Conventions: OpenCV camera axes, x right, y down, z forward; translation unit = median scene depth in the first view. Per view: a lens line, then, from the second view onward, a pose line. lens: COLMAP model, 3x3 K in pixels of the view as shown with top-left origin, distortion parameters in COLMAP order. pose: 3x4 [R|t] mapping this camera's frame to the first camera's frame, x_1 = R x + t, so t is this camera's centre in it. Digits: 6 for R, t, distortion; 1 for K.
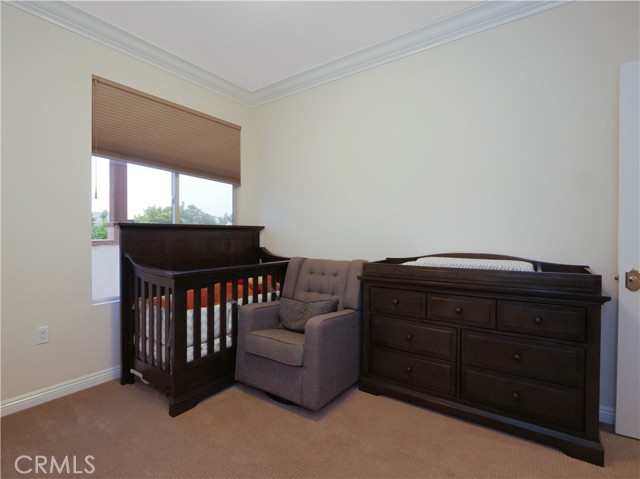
lens RADIAL K [[315.7, 0, 319.8], [0, 315.7, 230.2], [0, 0, 1]] dist [-0.006491, -0.000427]
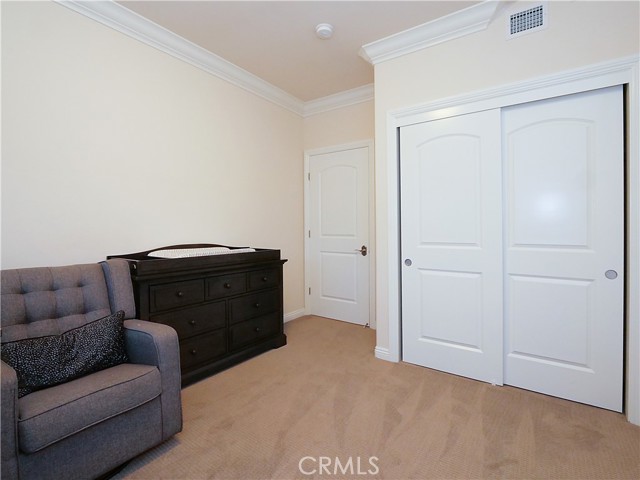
lens RADIAL K [[315.7, 0, 319.8], [0, 315.7, 230.7], [0, 0, 1]] dist [-0.006491, -0.000427]
pose [[0.003828, -0.004475, 0.999983, -0.807255], [-0.011071, 0.999929, 0.004517, 0.013540], [-0.999931, -0.011088, 0.003778, 0.572320]]
